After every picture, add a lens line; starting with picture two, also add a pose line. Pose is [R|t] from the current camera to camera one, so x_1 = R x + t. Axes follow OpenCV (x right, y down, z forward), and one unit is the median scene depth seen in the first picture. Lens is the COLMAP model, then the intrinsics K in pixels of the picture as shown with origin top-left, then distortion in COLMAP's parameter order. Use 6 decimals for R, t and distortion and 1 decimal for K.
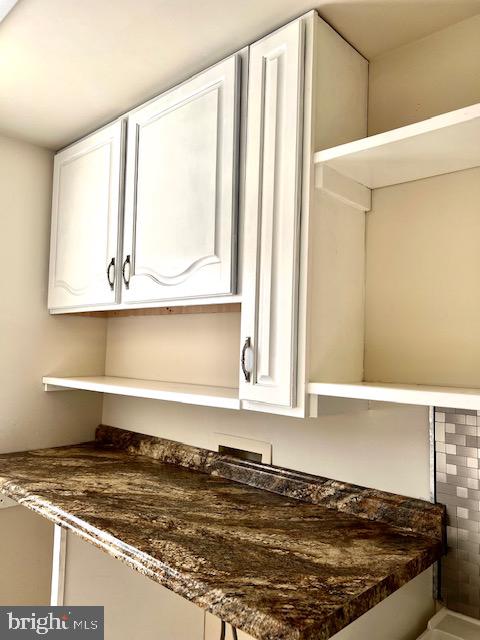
lens RADIAL K [[489.9, 0, 240.0], [0, 489.9, 320.0], [0, 0, 1]] dist [-0.007399, -0.009127]
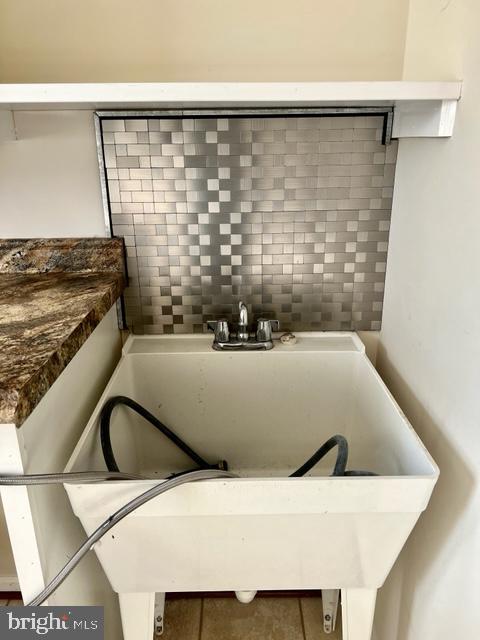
lens RADIAL K [[466.5, 0, 240.0], [0, 466.5, 320.0], [0, 0, 1]] dist [0.004963, 0.001931]
pose [[0.710901, -0.273418, 0.647968, -0.051486], [-0.022368, 0.912079, 0.409403, 0.149199], [-0.702936, -0.305539, 0.642282, 0.205071]]
